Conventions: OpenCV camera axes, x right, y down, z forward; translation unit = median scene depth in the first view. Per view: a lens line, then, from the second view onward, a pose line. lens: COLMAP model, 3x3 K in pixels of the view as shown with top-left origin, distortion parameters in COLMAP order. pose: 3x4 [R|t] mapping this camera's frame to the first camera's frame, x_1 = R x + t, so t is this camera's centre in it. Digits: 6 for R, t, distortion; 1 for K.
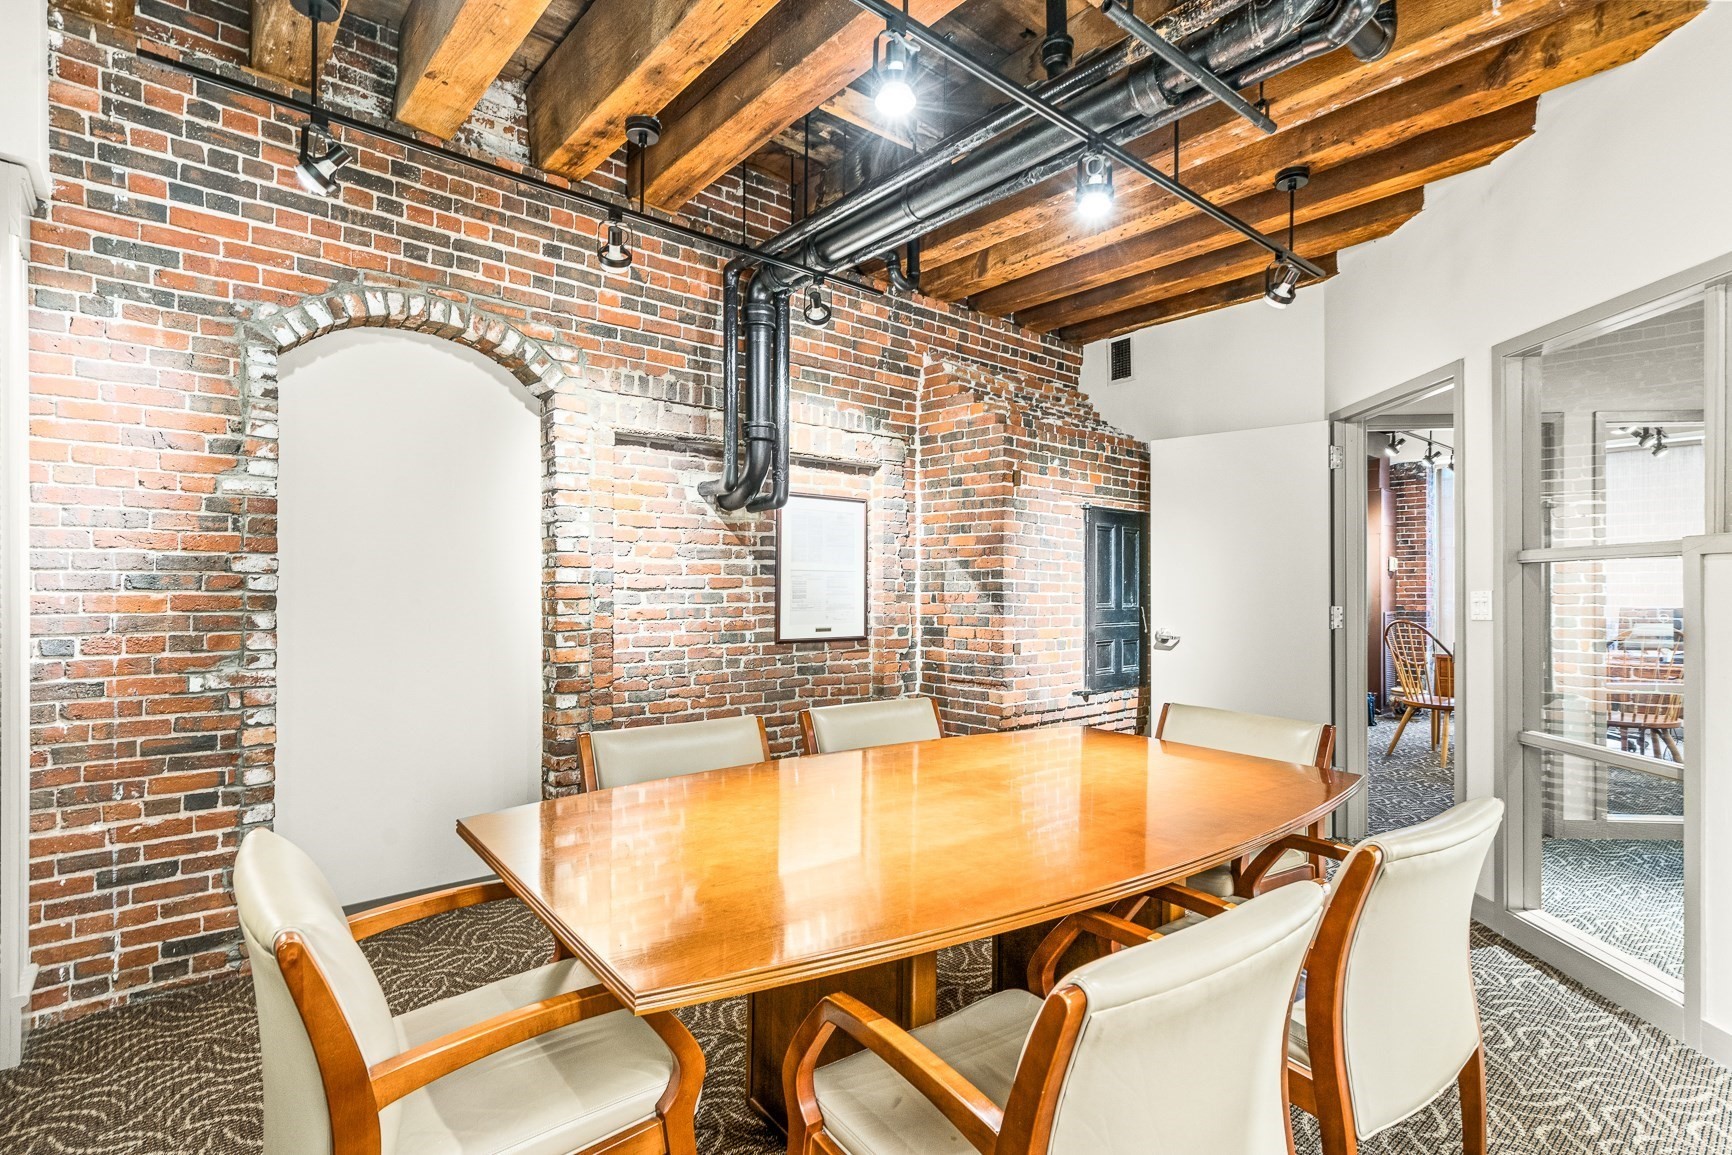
lens RADIAL K [[838.8, 0, 863.7], [0, 838.8, 590.2], [0, 0, 1]] dist [-0.002588, -0.000565]
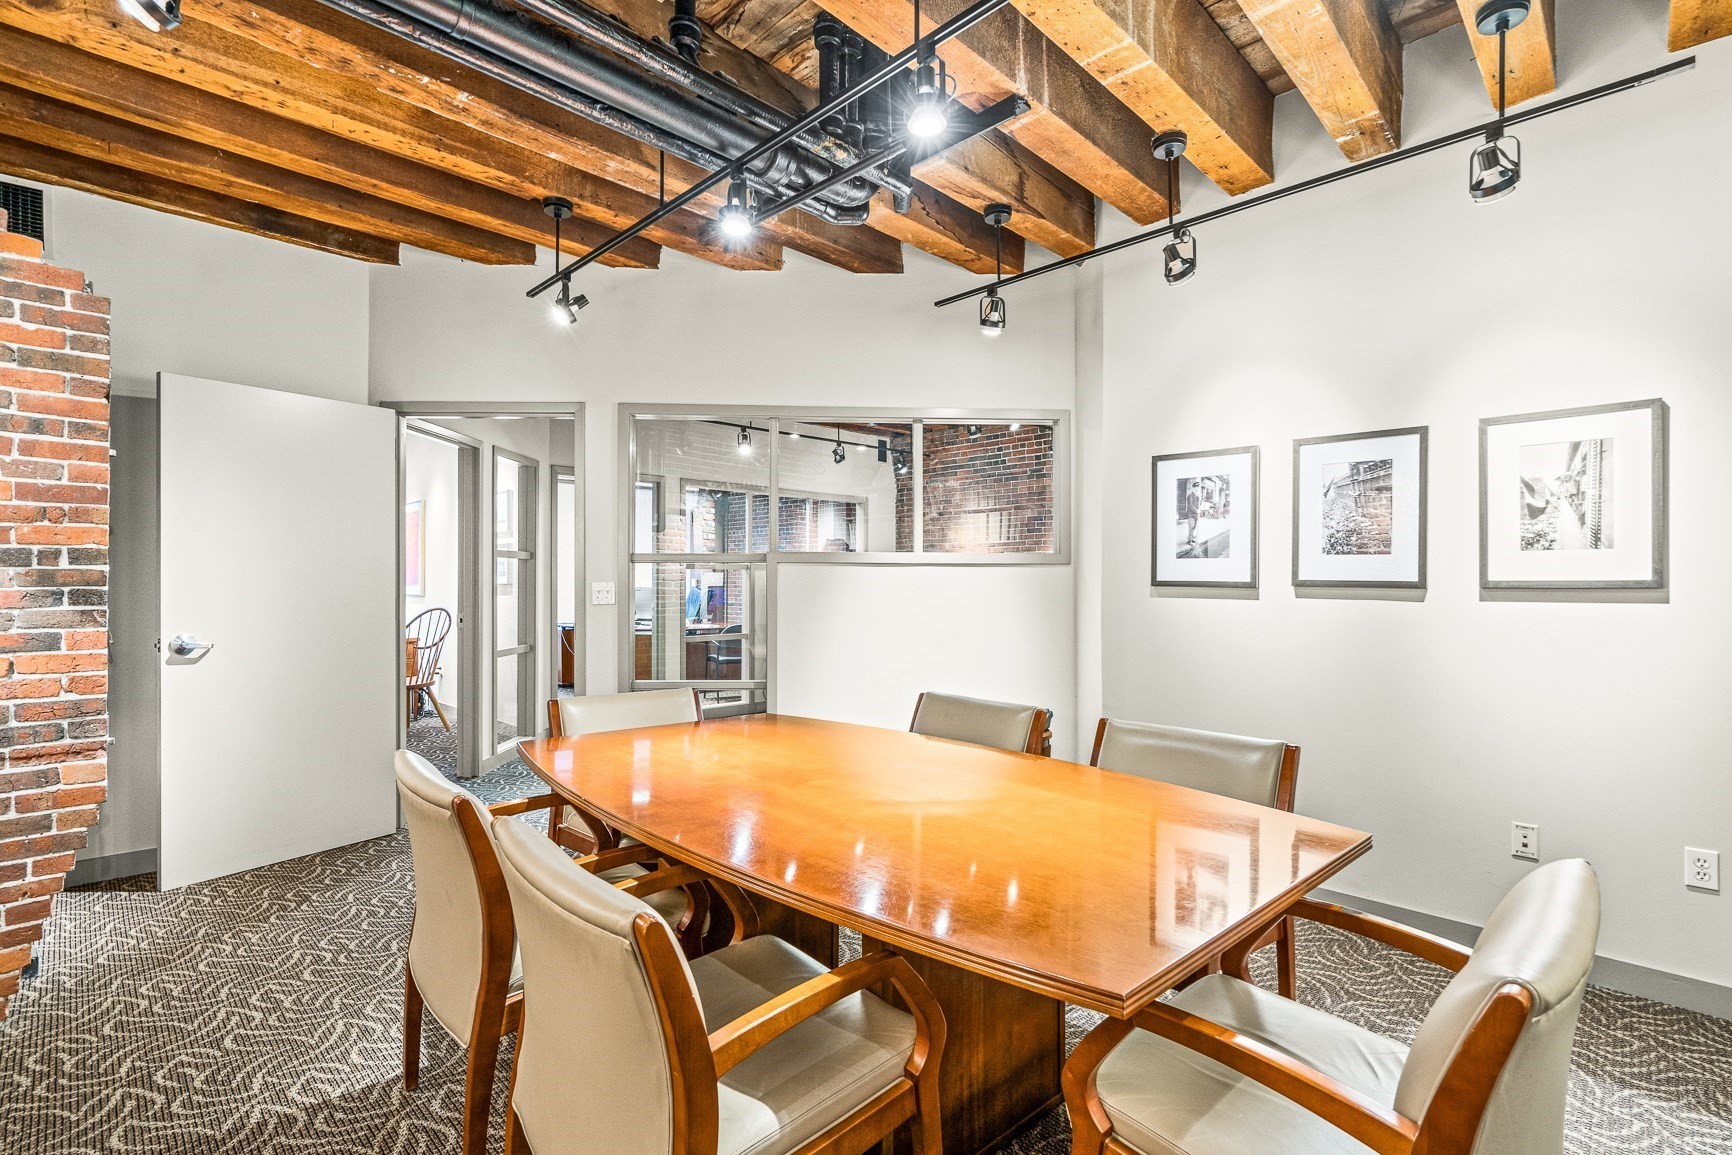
lens RADIAL K [[786.9, 0, 870.9], [0, 786.9, 574.5], [0, 0, 1]] dist [-0.001098, -0.000094]
pose [[-0.065683, 0.003665, 0.997834, -0.432401], [-0.005311, 0.999978, -0.004022, -0.008096], [-0.997826, -0.005564, -0.065662, 0.528145]]
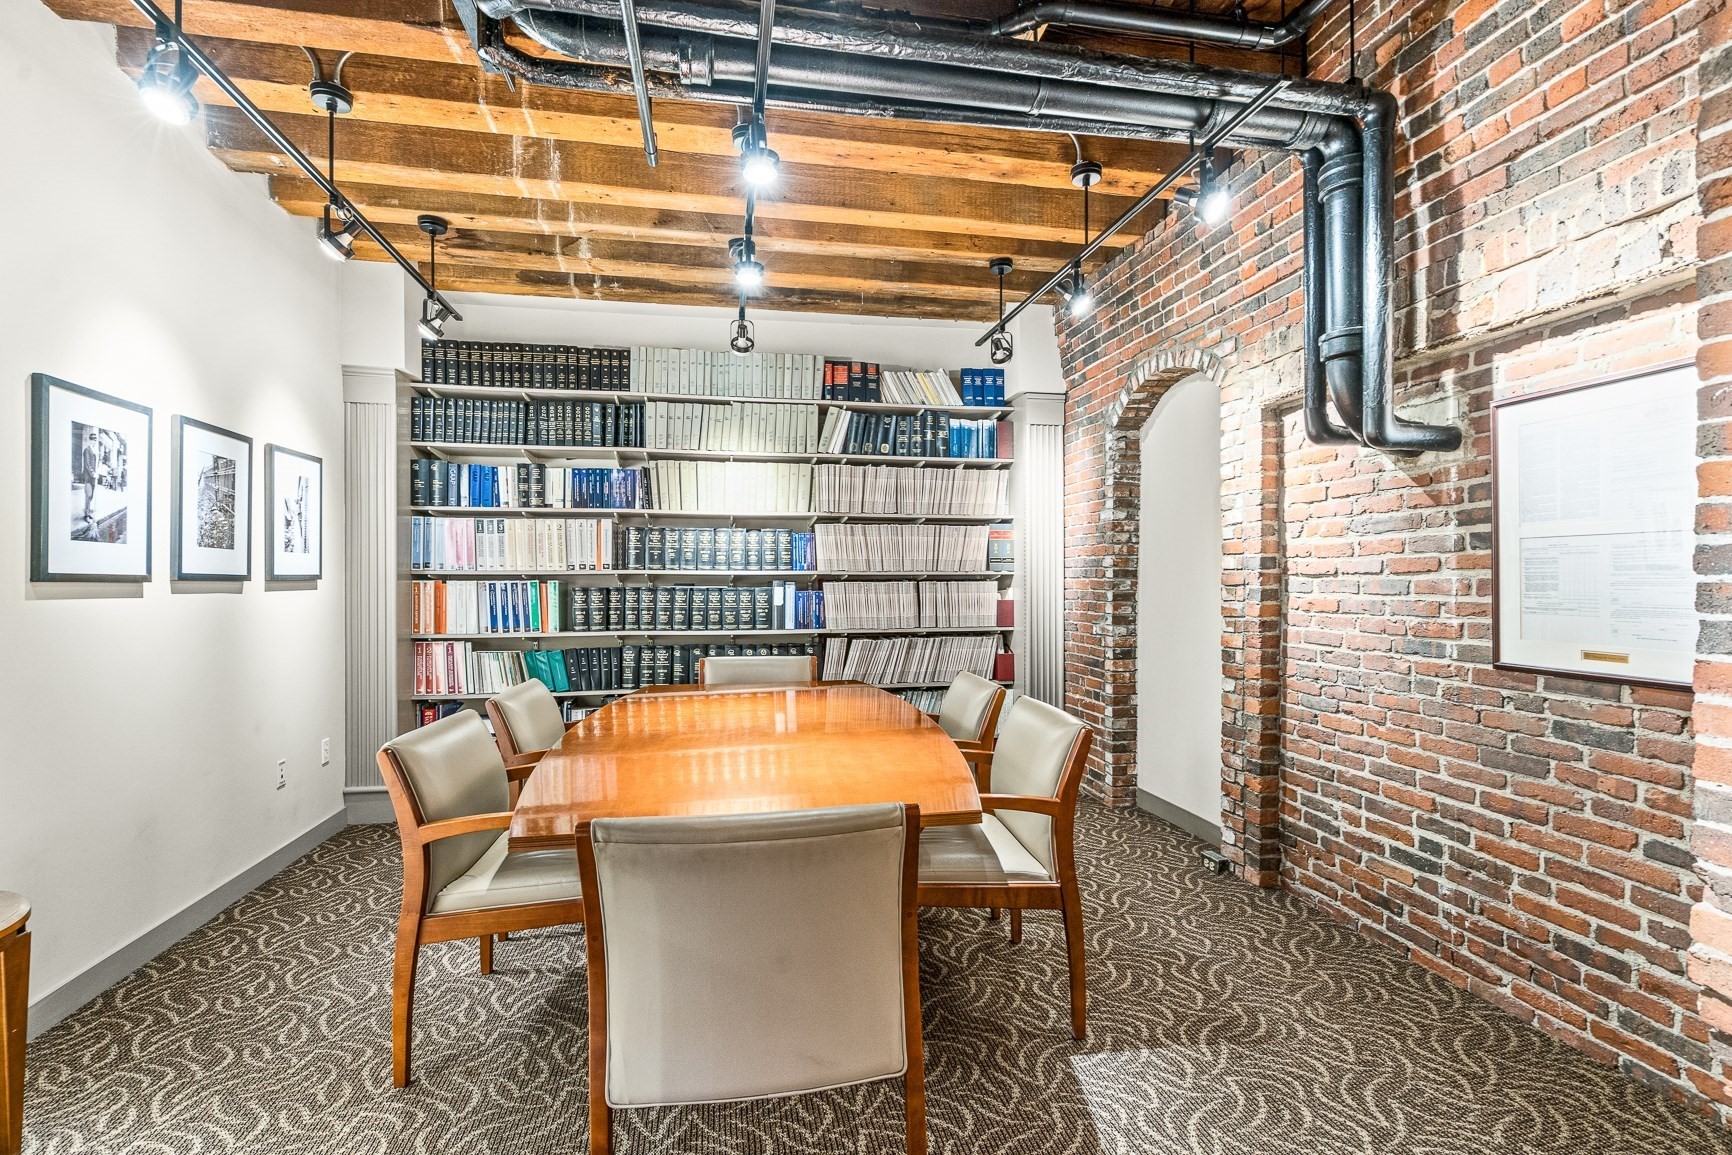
lens RADIAL K [[786.9, 0, 863.0], [0, 786.9, 574.6], [0, 0, 1]] dist [-0.001098, -0.000094]
pose [[-0.495461, -0.002321, -0.868627, 0.592152], [0.005154, 0.999971, -0.005611, -0.000009], [0.868615, -0.007257, -0.495434, 0.912713]]
